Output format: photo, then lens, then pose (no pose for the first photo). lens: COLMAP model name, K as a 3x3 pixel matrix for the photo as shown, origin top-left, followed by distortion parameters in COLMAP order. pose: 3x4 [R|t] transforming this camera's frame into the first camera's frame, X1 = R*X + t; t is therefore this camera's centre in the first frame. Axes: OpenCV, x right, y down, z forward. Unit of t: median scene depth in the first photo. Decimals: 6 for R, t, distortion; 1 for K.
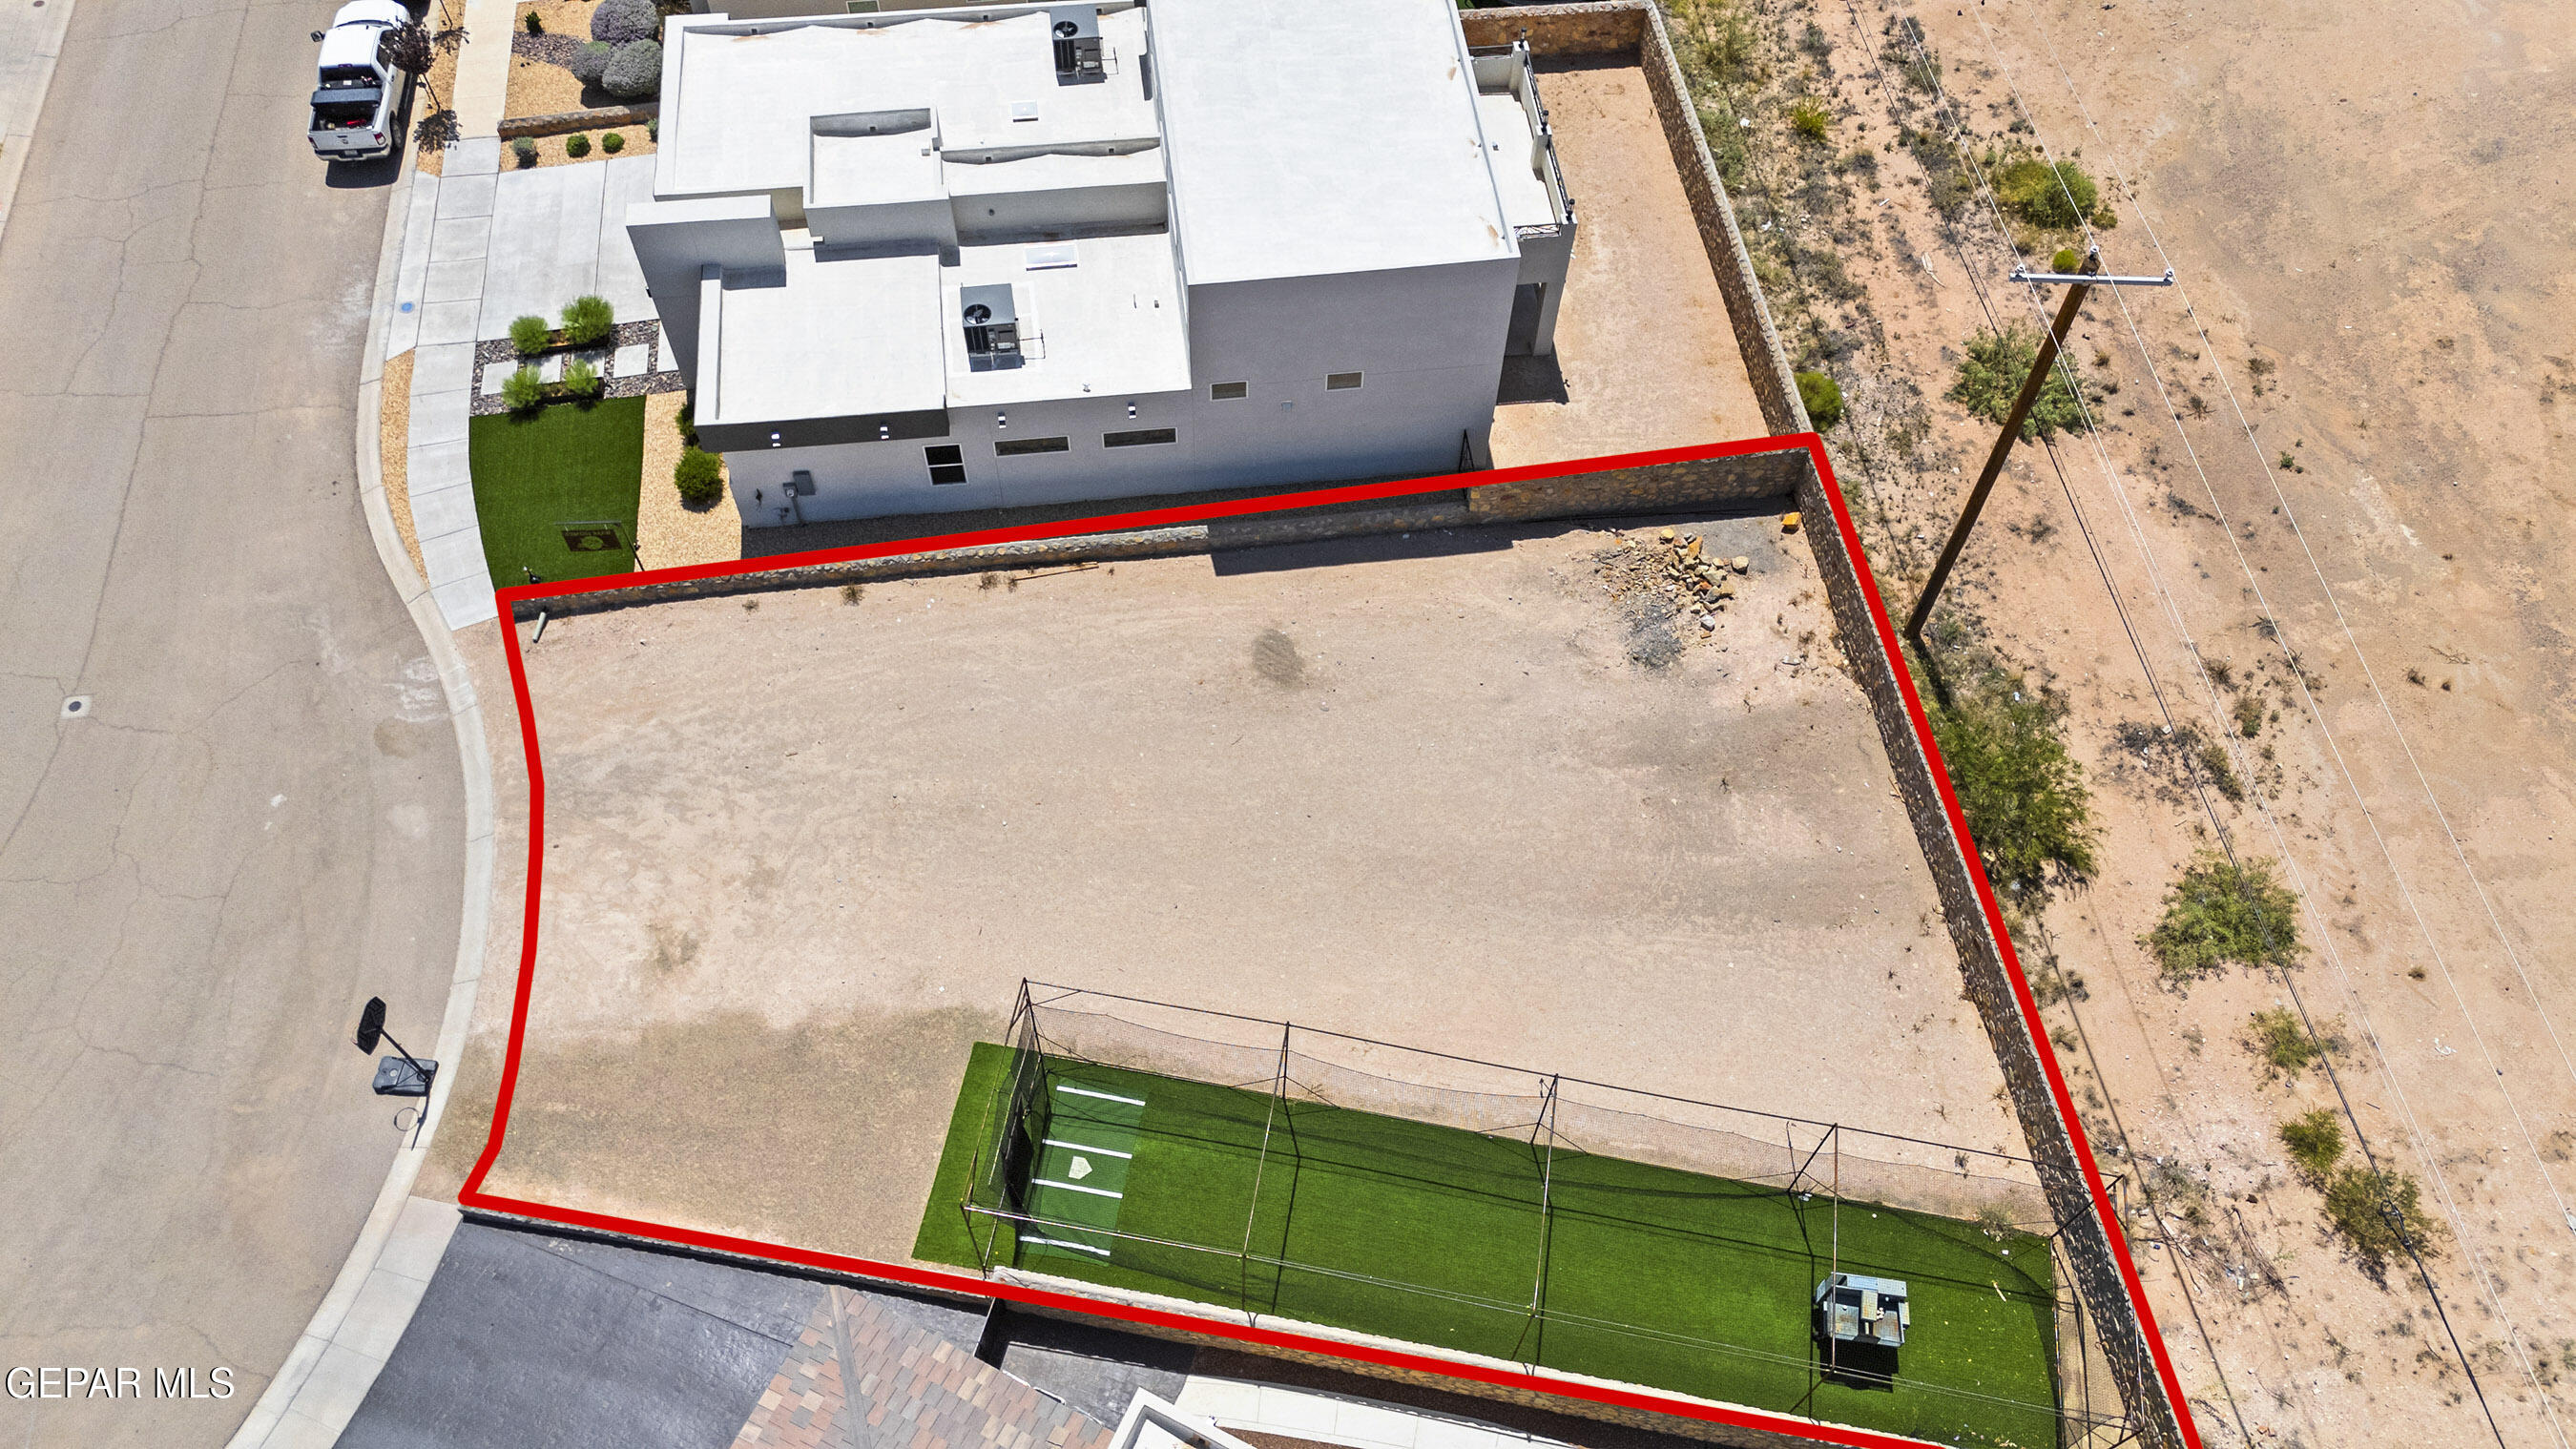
lens RADIAL K [[1888.2, 0, 1288.0], [0, 1888.2, 724.5], [0, 0, 1]] dist [0.047997, -0.011366]
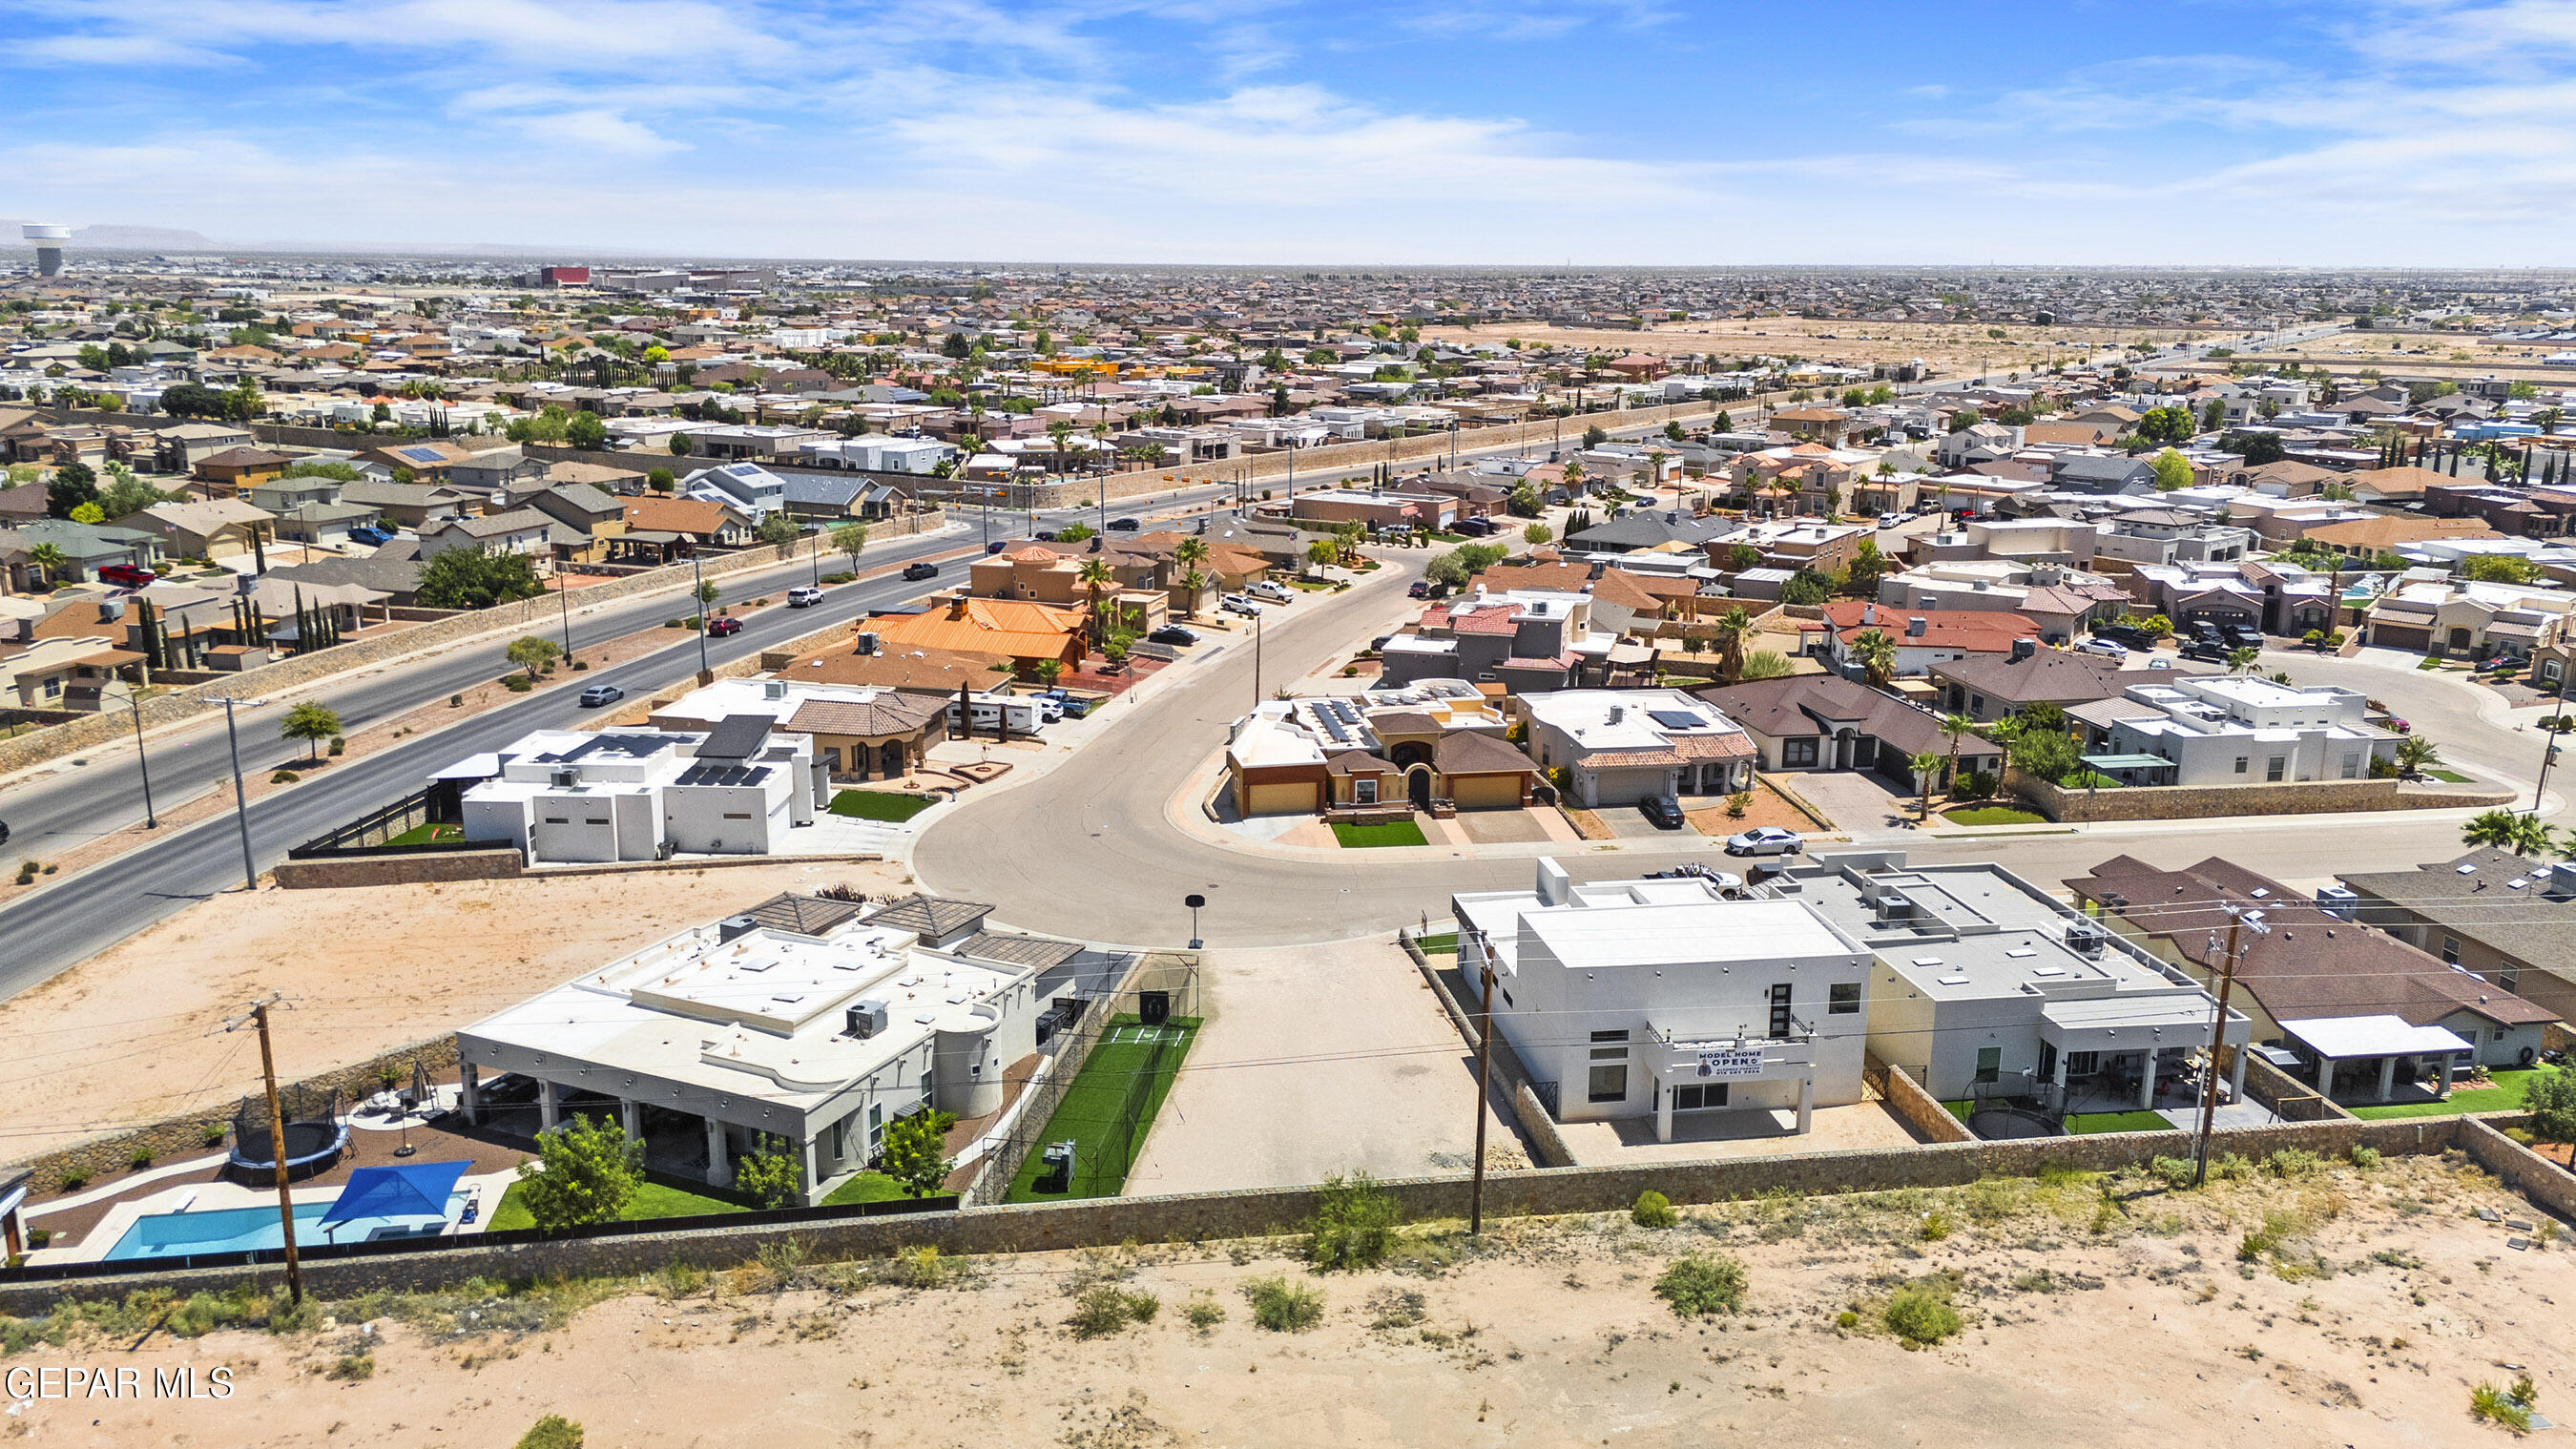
lens RADIAL K [[1888.2, 0, 1288.0], [0, 1888.2, 724.5], [0, 0, 1]] dist [0.047997, -0.011366]
pose [[0.034708, 0.219440, -0.975008, 1.803423], [-0.848423, 0.522070, 0.087298, -0.280033], [0.528179, 0.824190, 0.204298, 0.226282]]
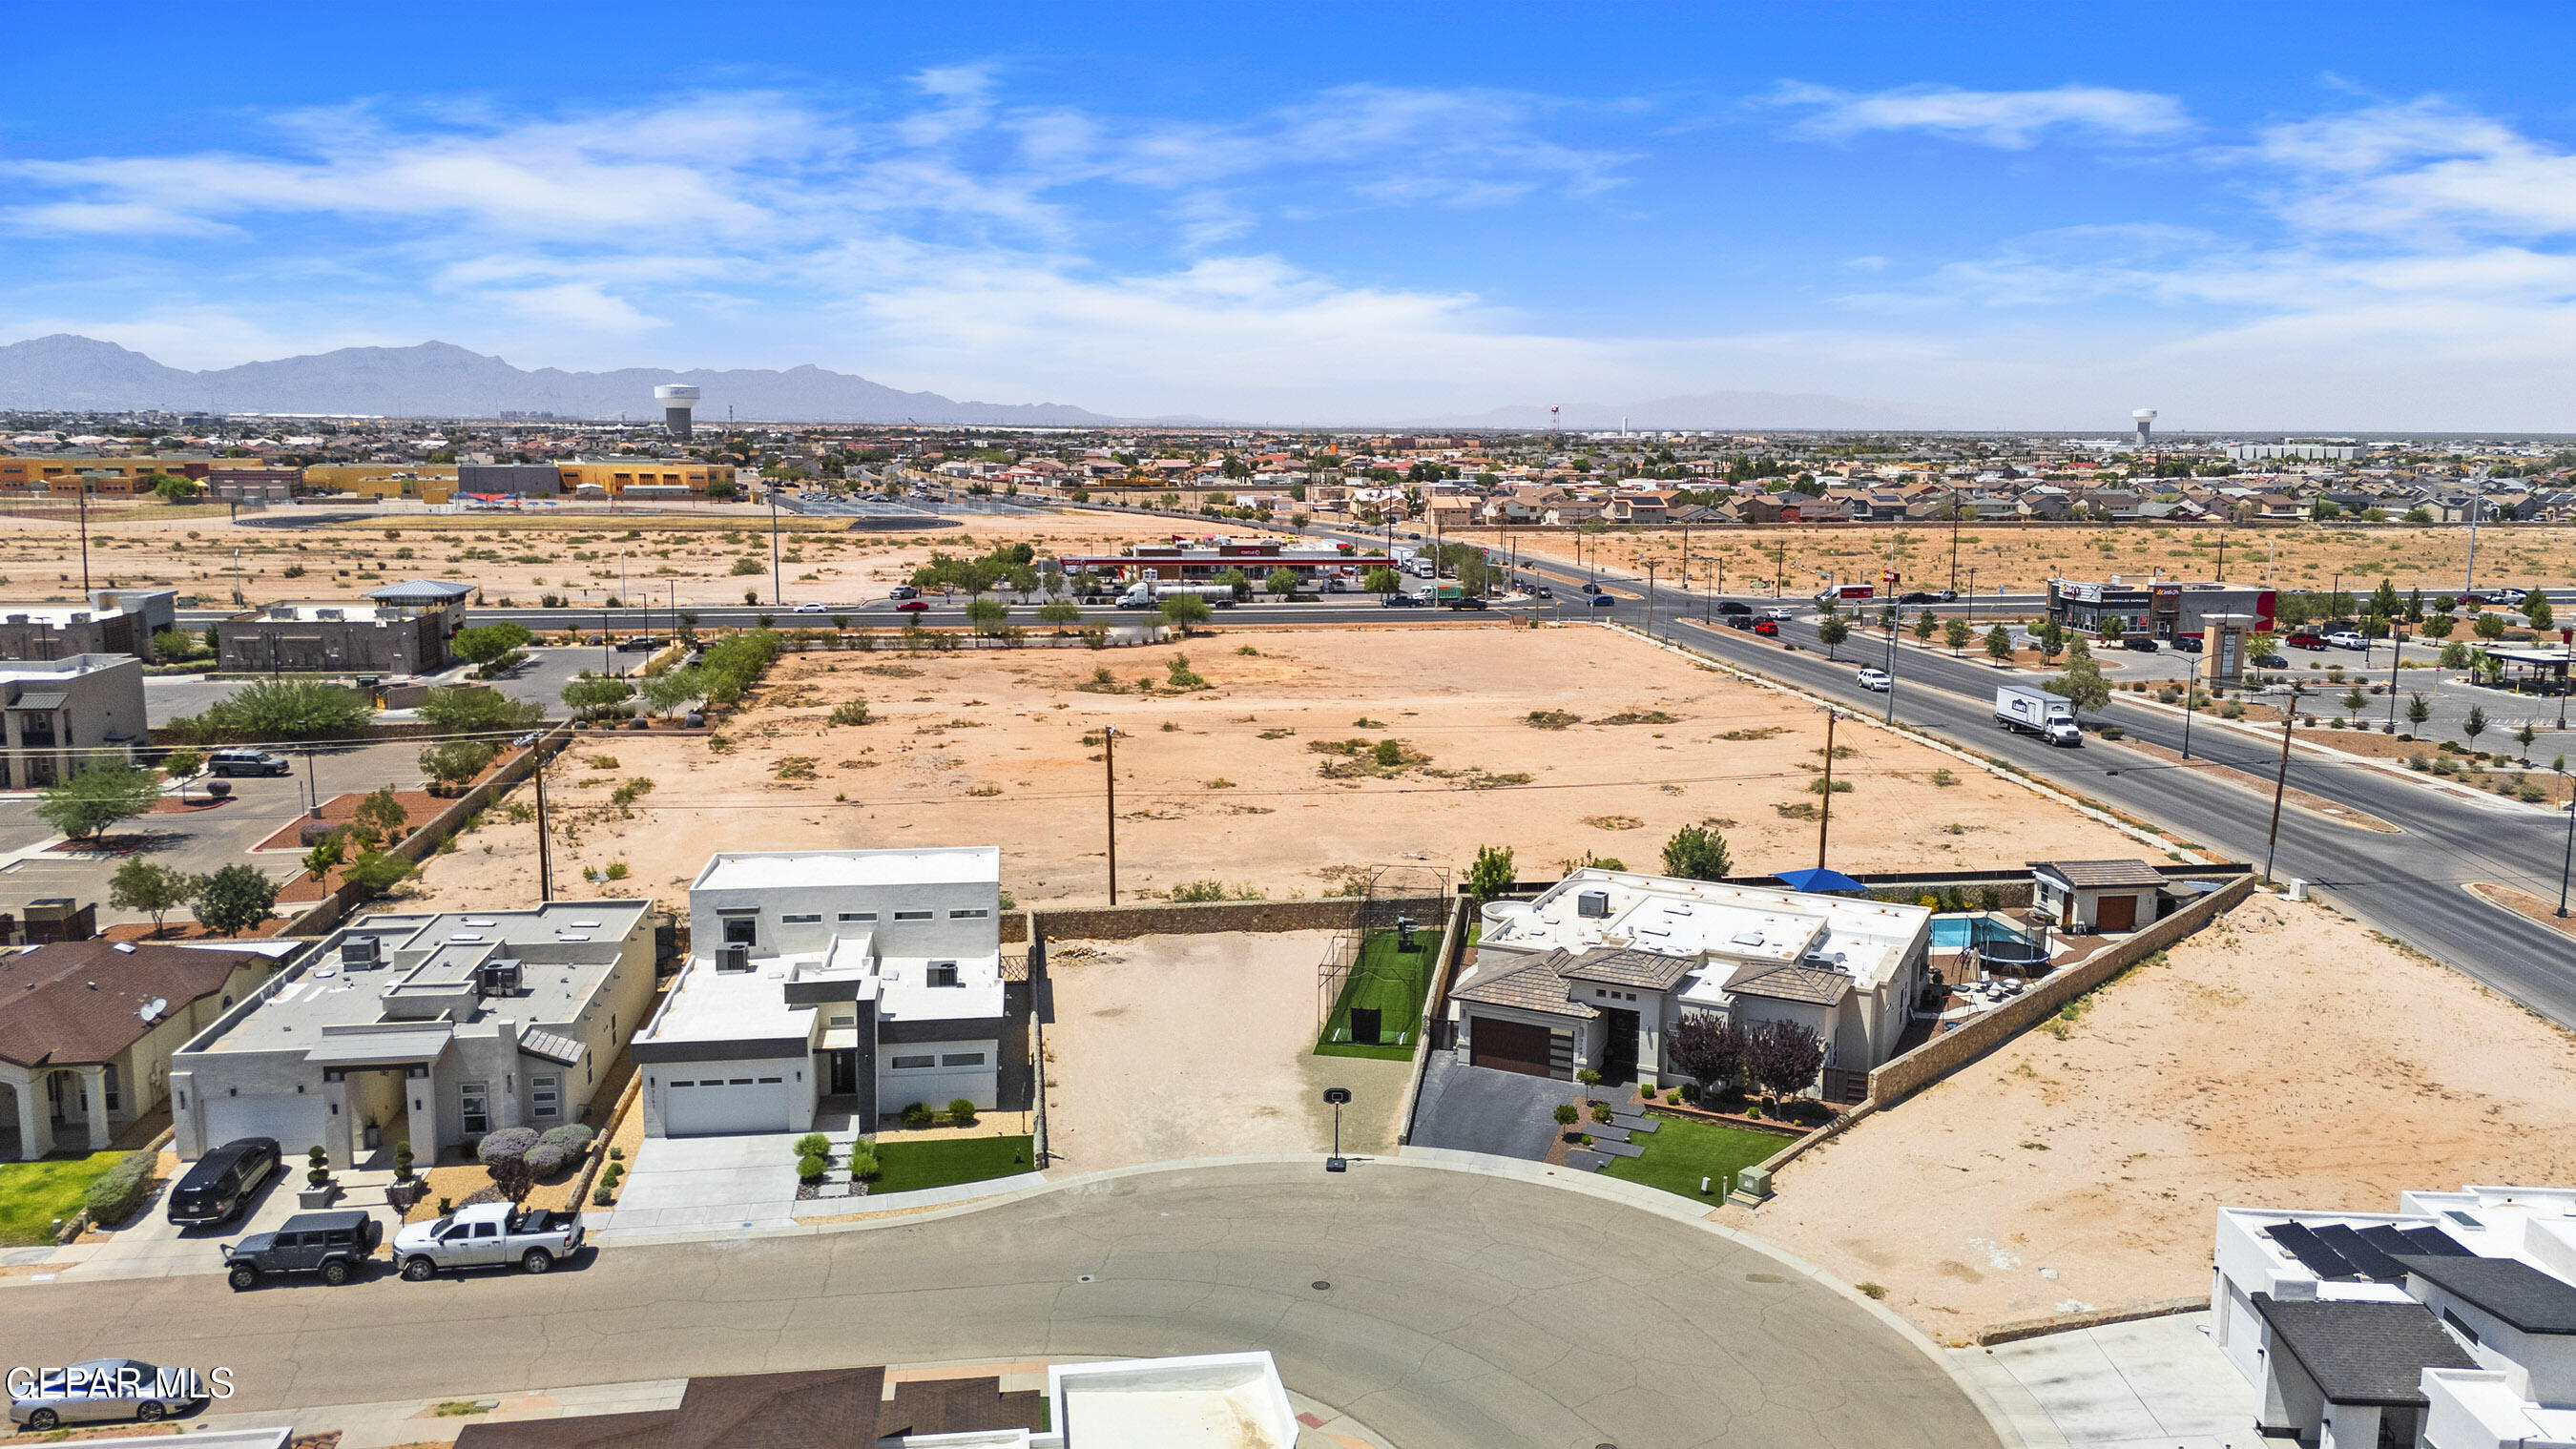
lens RADIAL K [[1881.0, 0, 1285.7], [0, 1881.0, 730.7], [0, 0, 1]] dist [0.063703, -0.048890]
pose [[-0.014823, -0.182382, 0.983116, -1.942734], [0.840415, 0.530439, 0.111076, -0.260451], [-0.541741, 0.827872, 0.145413, 0.334750]]
